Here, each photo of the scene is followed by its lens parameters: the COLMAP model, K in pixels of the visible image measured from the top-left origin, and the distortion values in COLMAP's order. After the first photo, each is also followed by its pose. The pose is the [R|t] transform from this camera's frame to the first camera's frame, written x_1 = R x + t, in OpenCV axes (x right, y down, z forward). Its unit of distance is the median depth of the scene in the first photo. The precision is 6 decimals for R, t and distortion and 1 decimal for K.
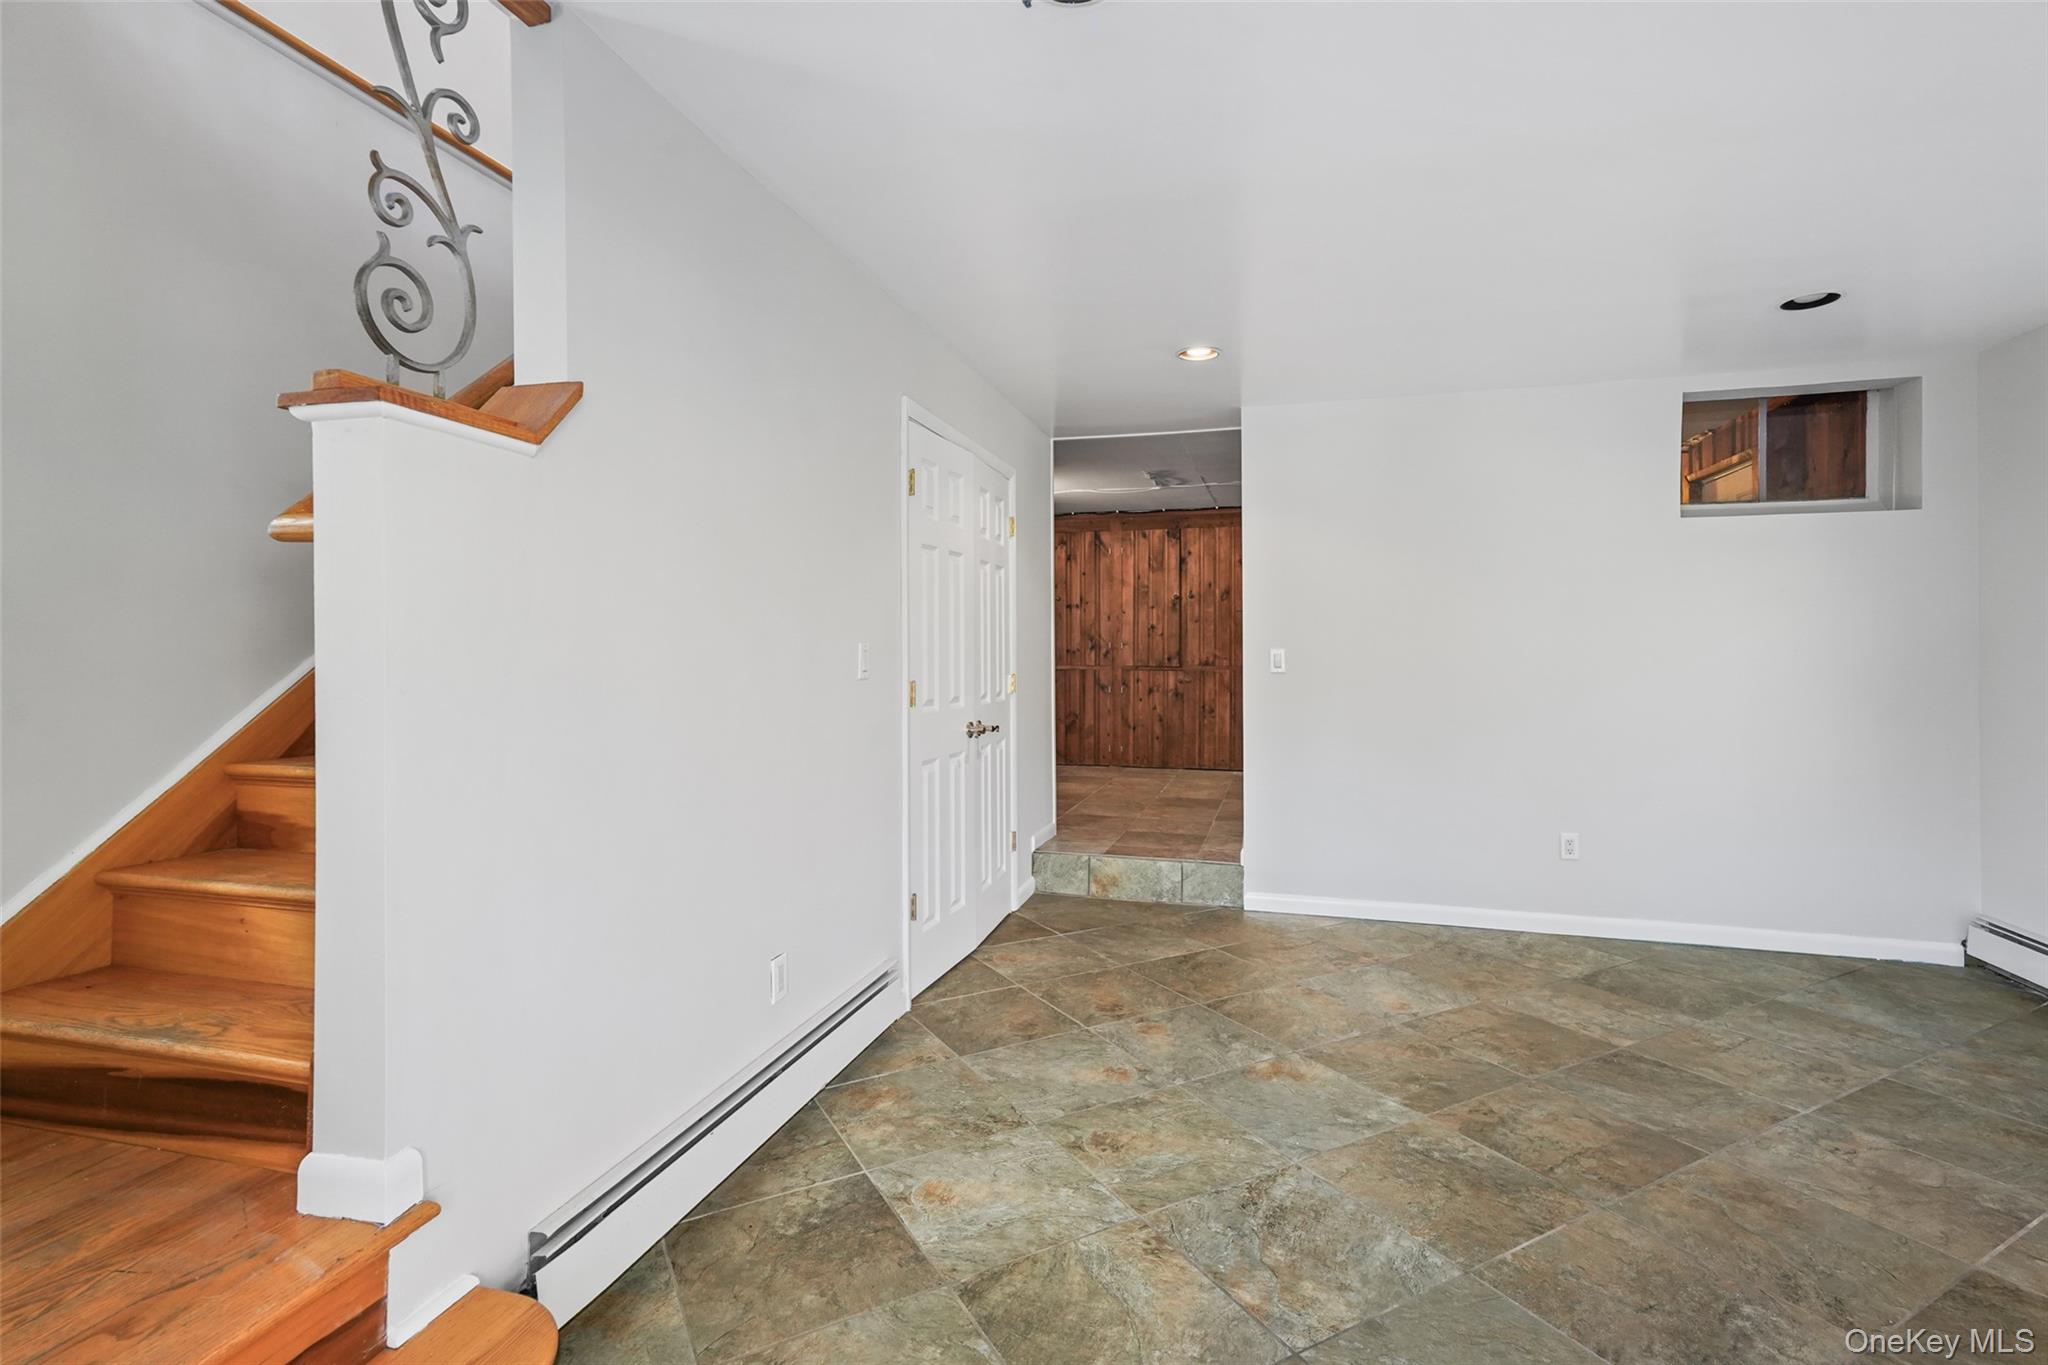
lens RADIAL K [[951.3, 0, 1028.0], [0, 951.3, 668.6], [0, 0, 1]] dist [0.003369, 0.002747]
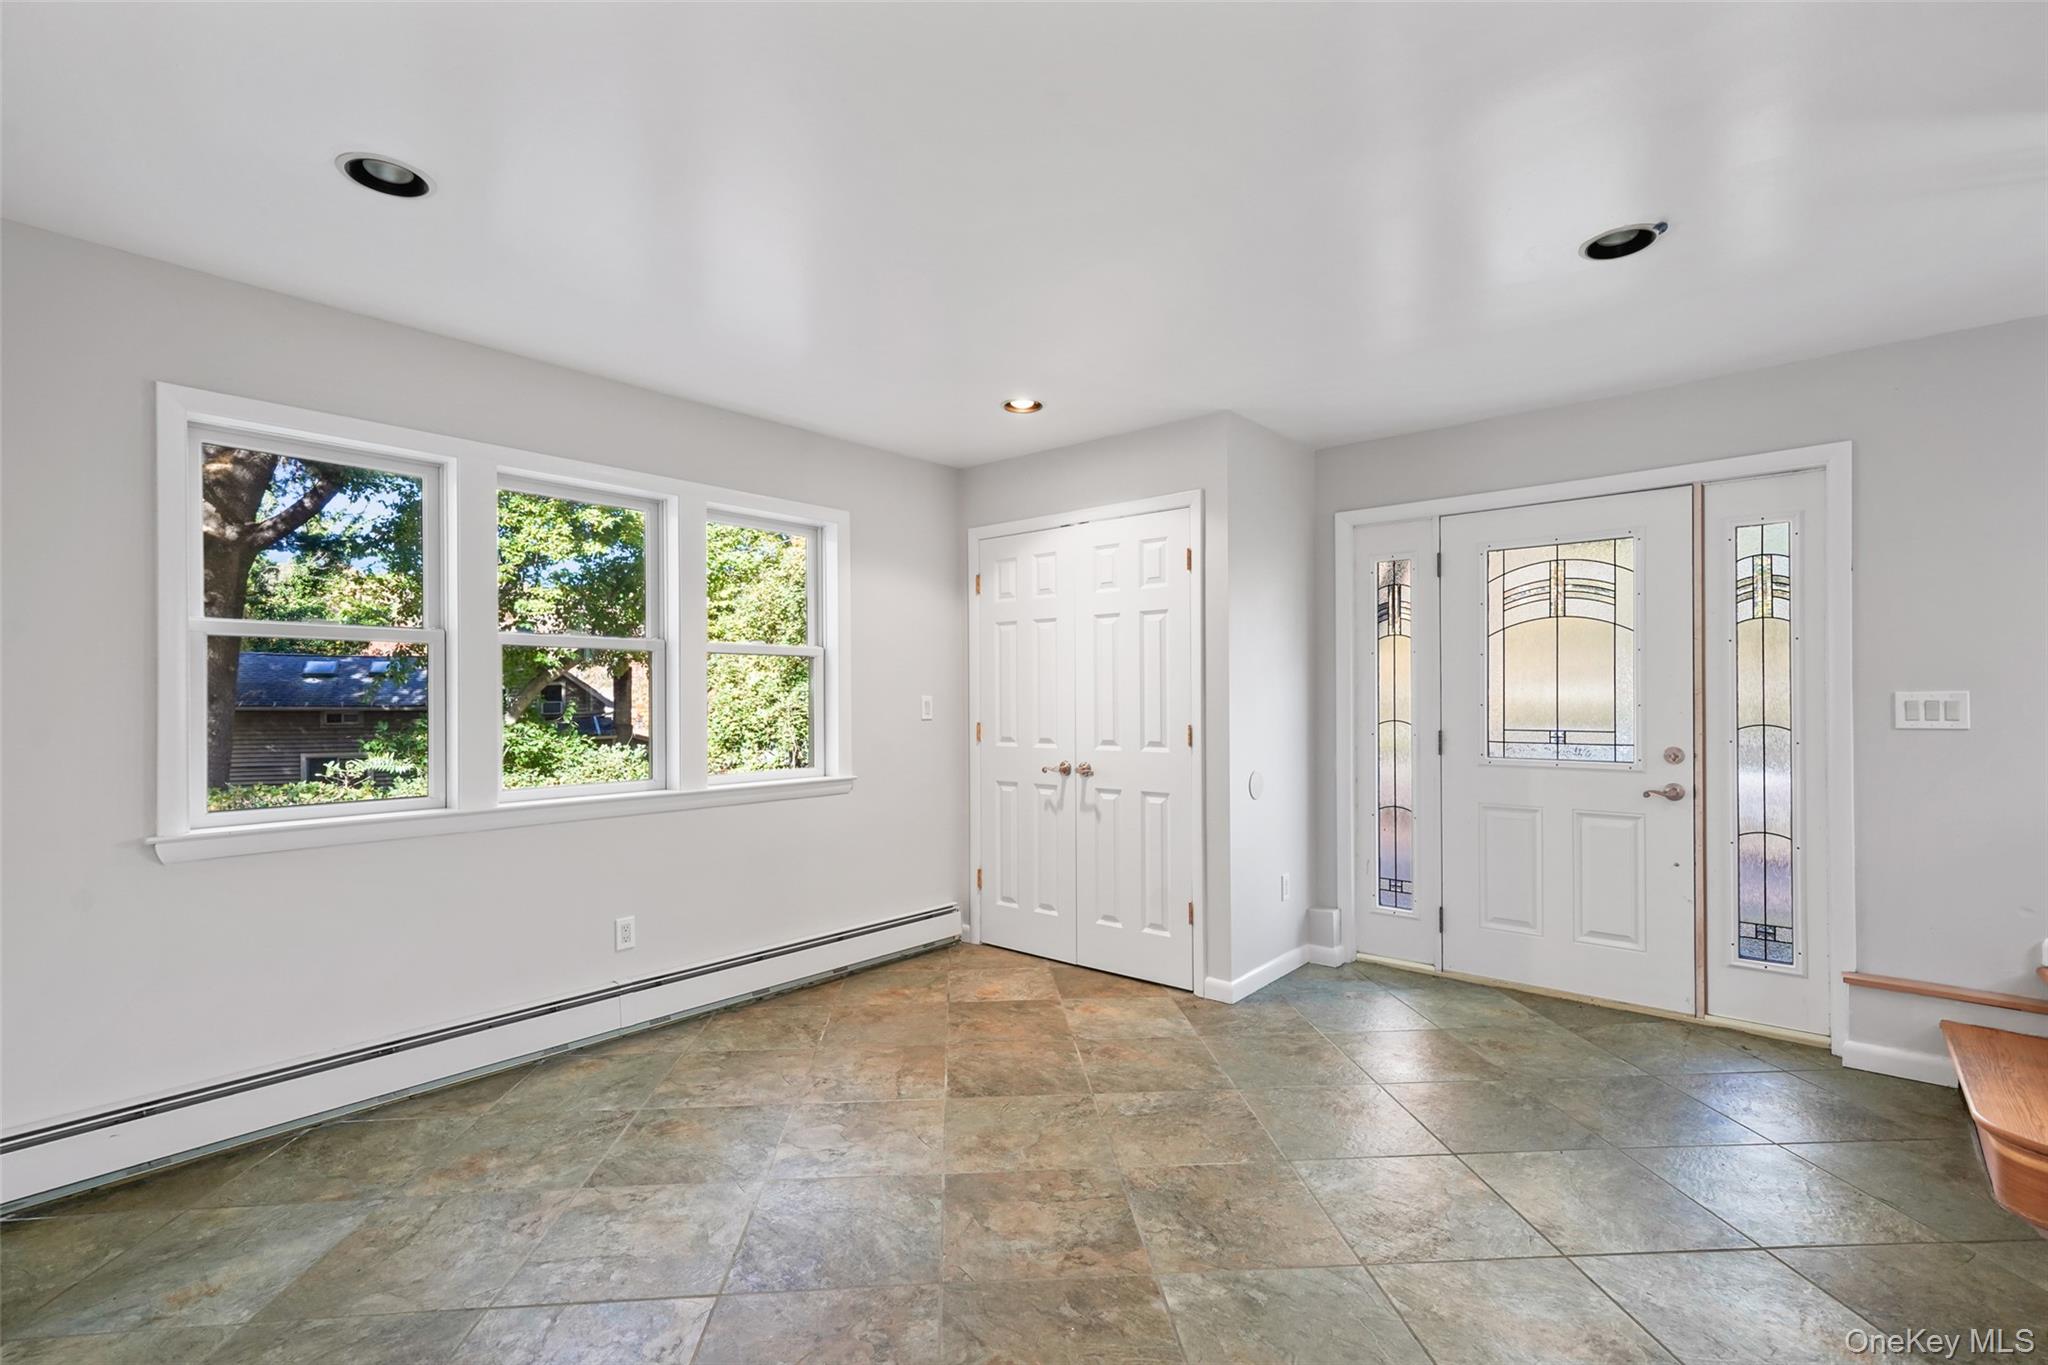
lens RADIAL K [[951.3, 0, 1023.3], [0, 951.3, 689.7], [0, 0, 1]] dist [0.003369, 0.002747]
pose [[-0.909284, 0.005847, 0.416134, 0.179070], [0.009597, 0.999930, 0.006920, -0.033239], [-0.416064, 0.010286, -0.909277, 1.789122]]
